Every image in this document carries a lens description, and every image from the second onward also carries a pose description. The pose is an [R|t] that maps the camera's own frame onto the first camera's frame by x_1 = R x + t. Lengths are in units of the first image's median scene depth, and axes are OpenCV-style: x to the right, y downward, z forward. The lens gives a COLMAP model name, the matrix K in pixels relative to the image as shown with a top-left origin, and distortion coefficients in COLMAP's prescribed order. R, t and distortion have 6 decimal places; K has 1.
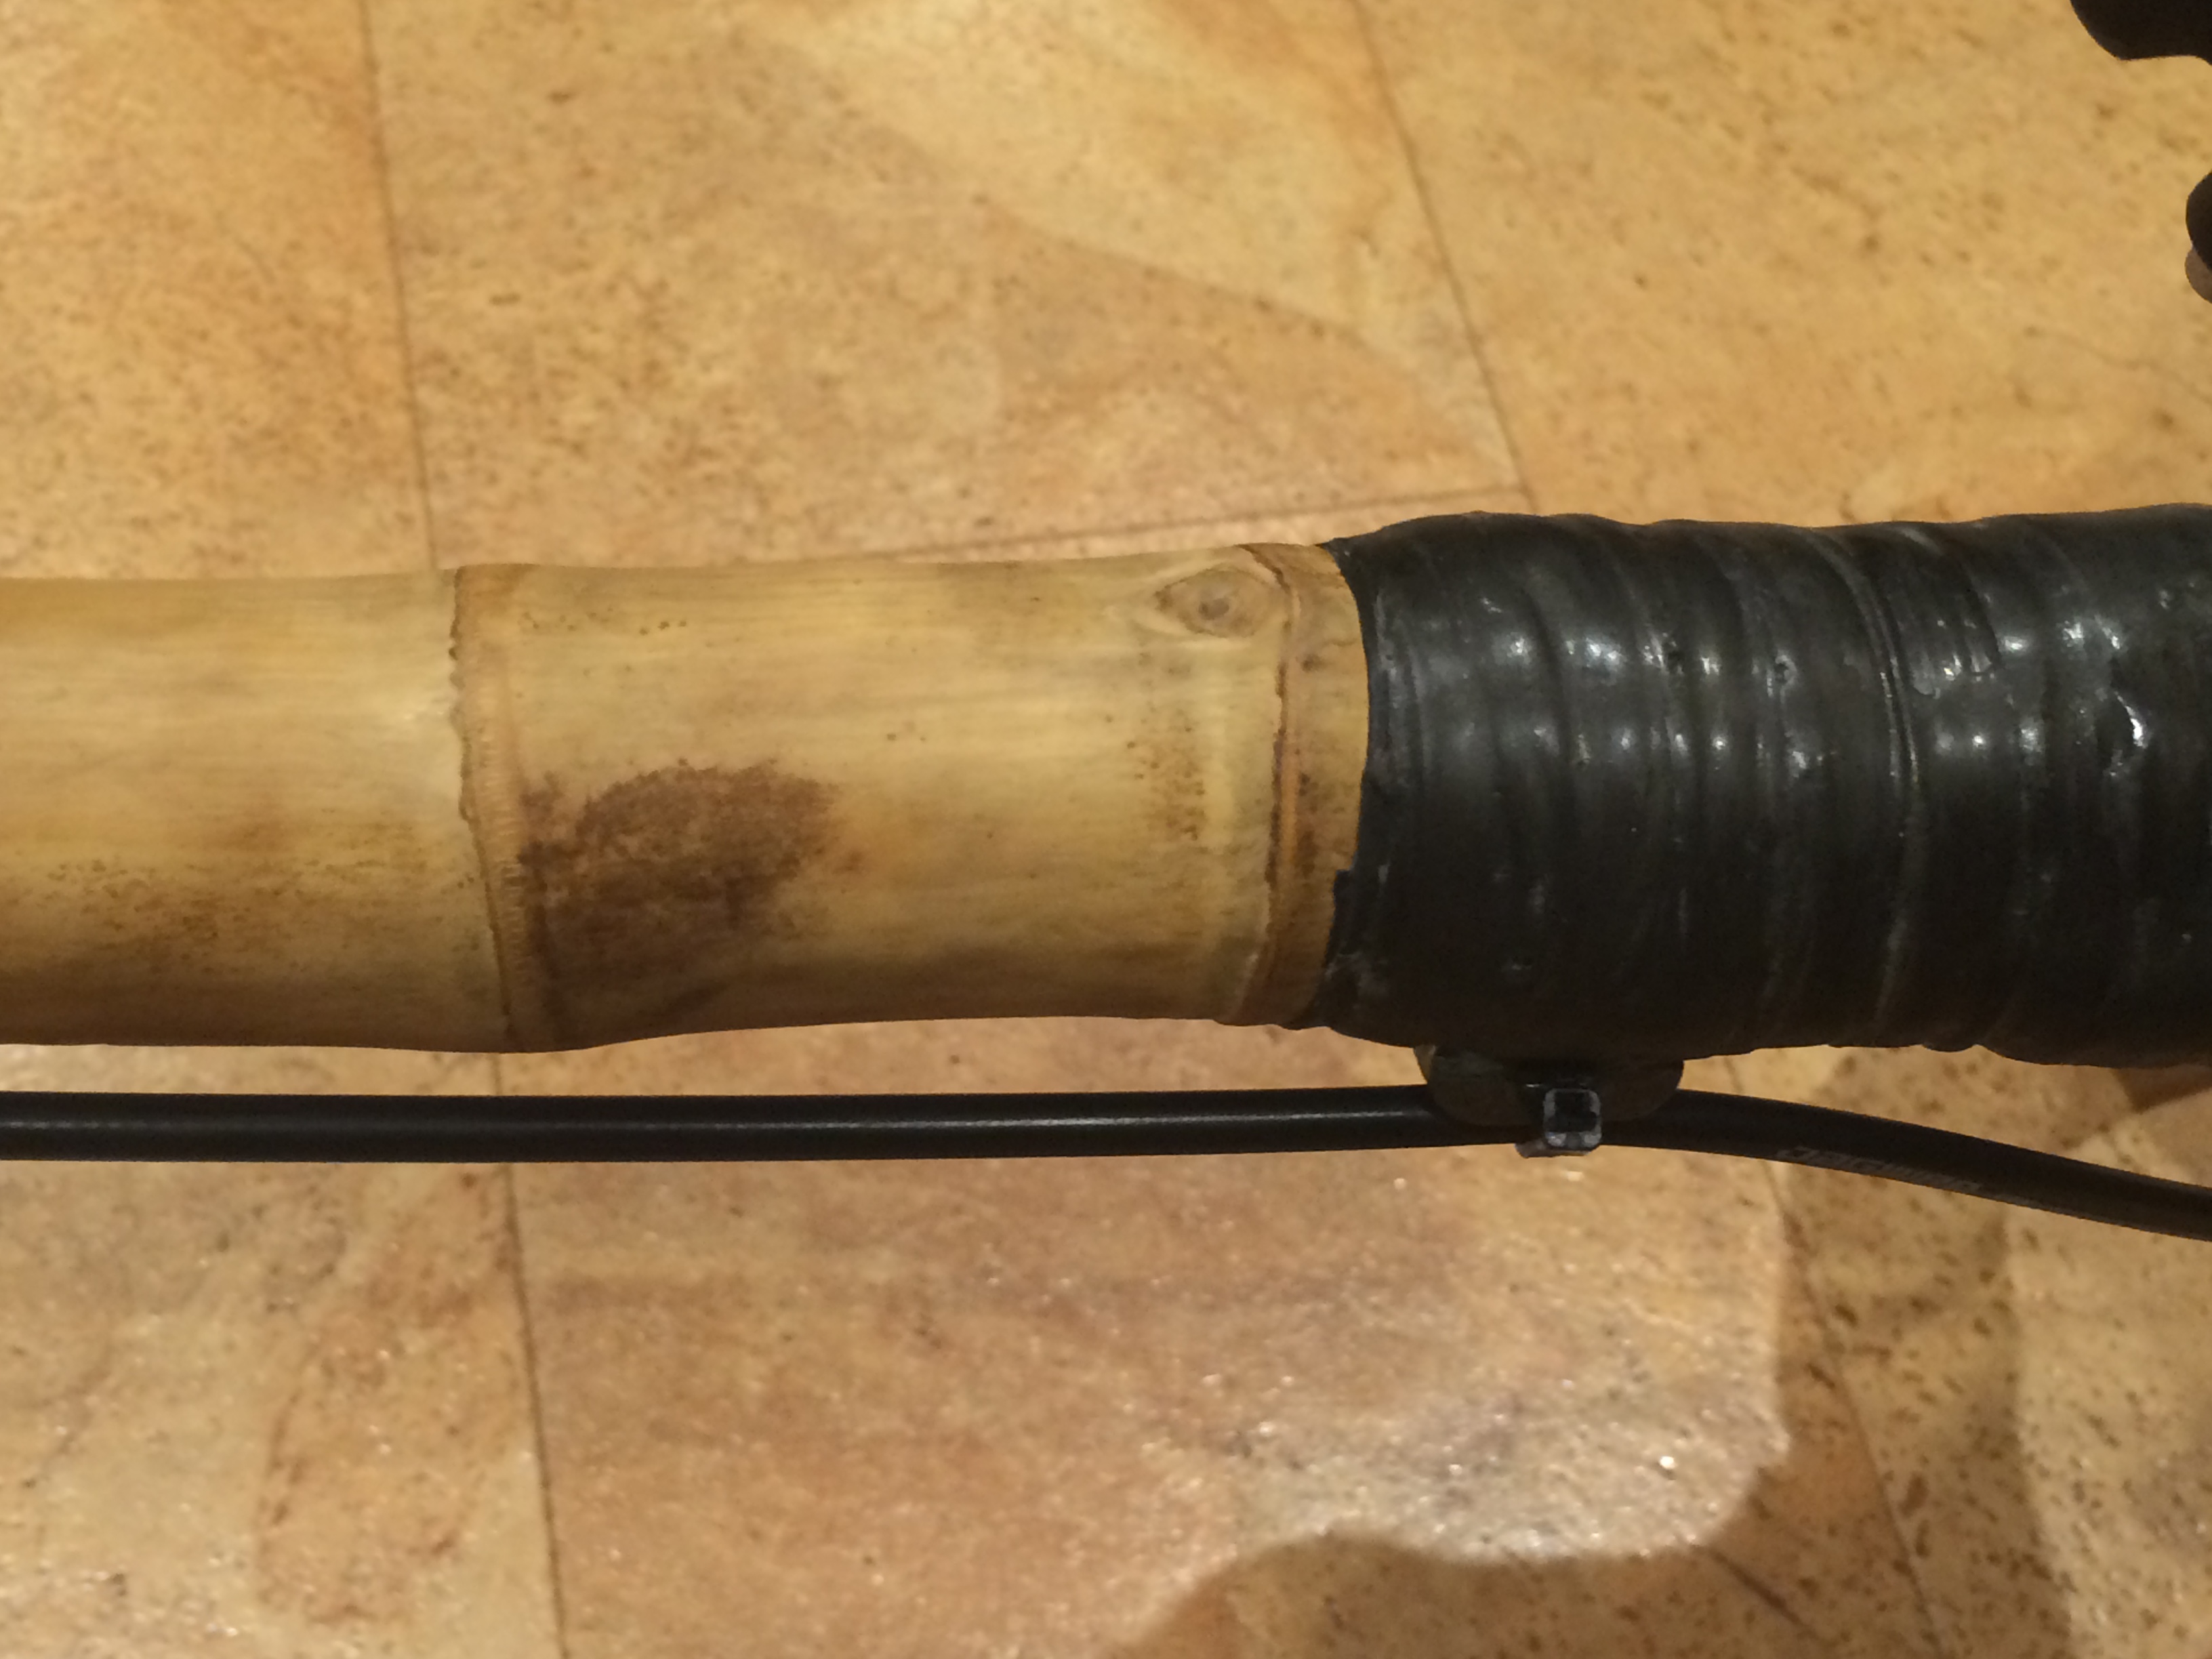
lens RADIAL K [[3224.8, 0, 1101.0], [0, 3224.8, 818.2], [0, 0, 1]] dist [0.044740, 0.000000]
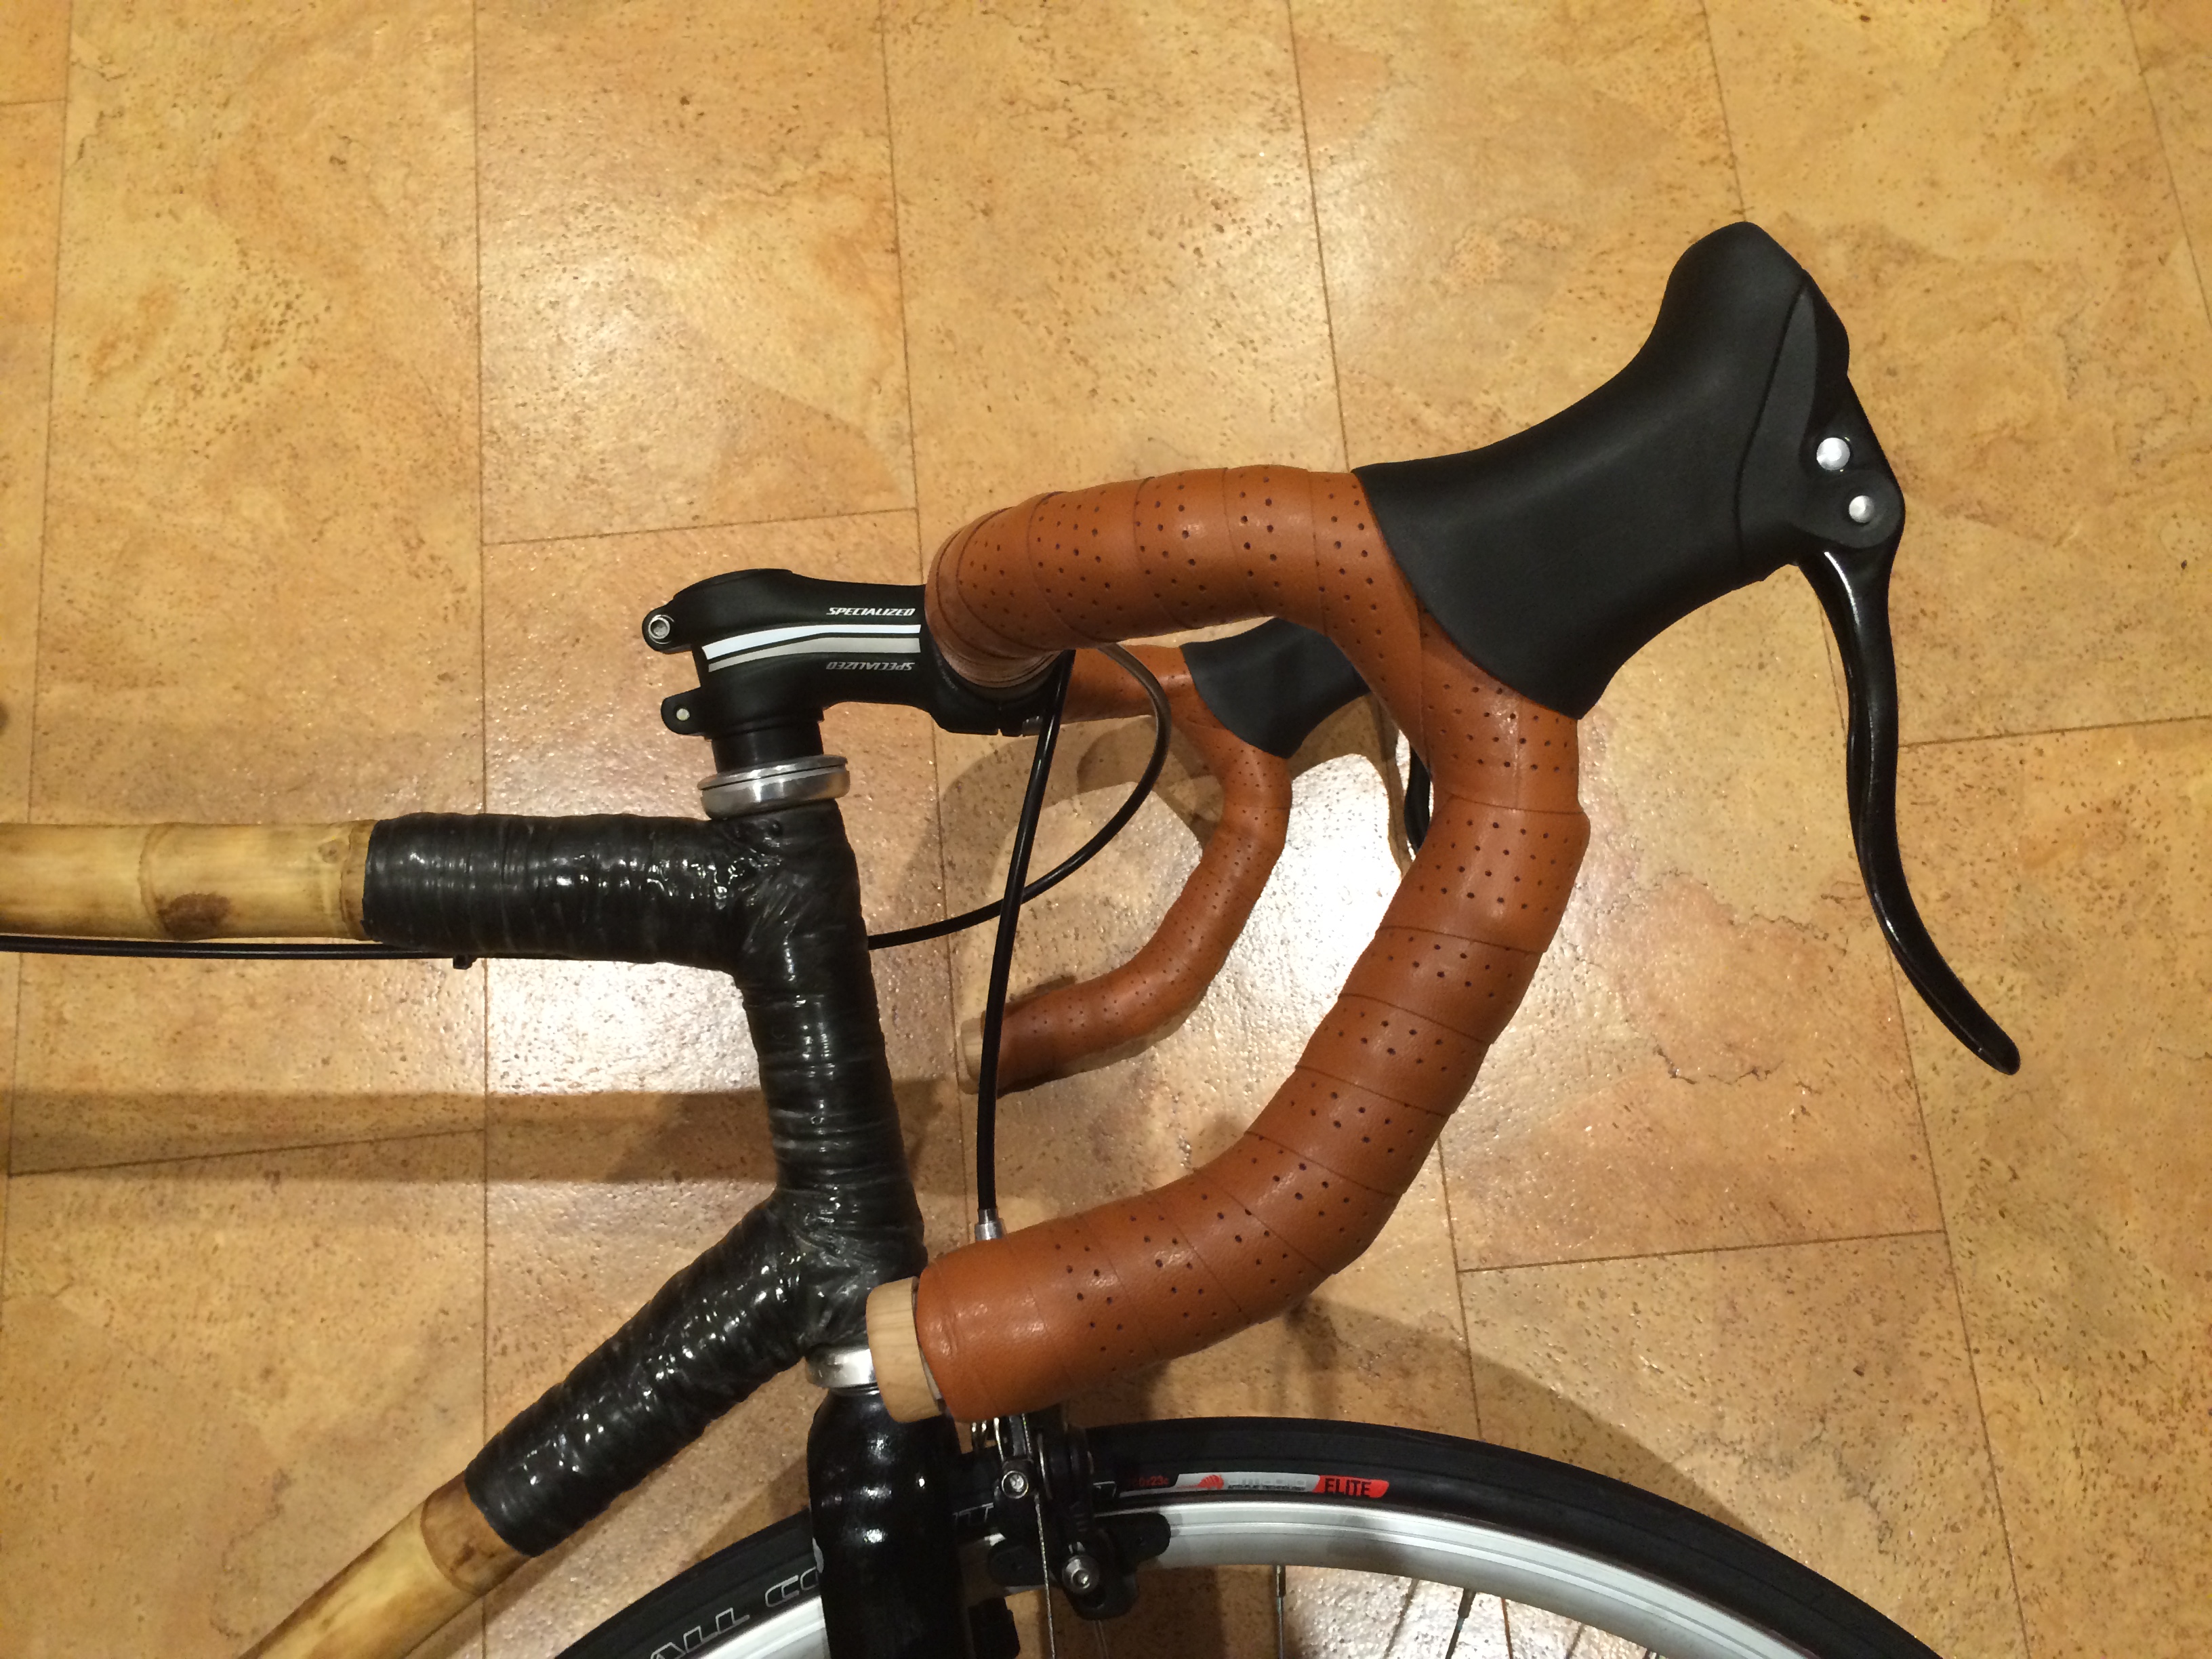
lens RADIAL K [[1853.3, 0, 1109.7], [0, 1853.3, 828.2], [0, 0, 1]] dist [0.070544, -0.100322]
pose [[0.987319, 0.082003, -0.135932, 0.487893], [-0.035368, 0.948358, 0.315223, -0.322456], [0.154762, -0.306418, 0.939232, -0.384247]]
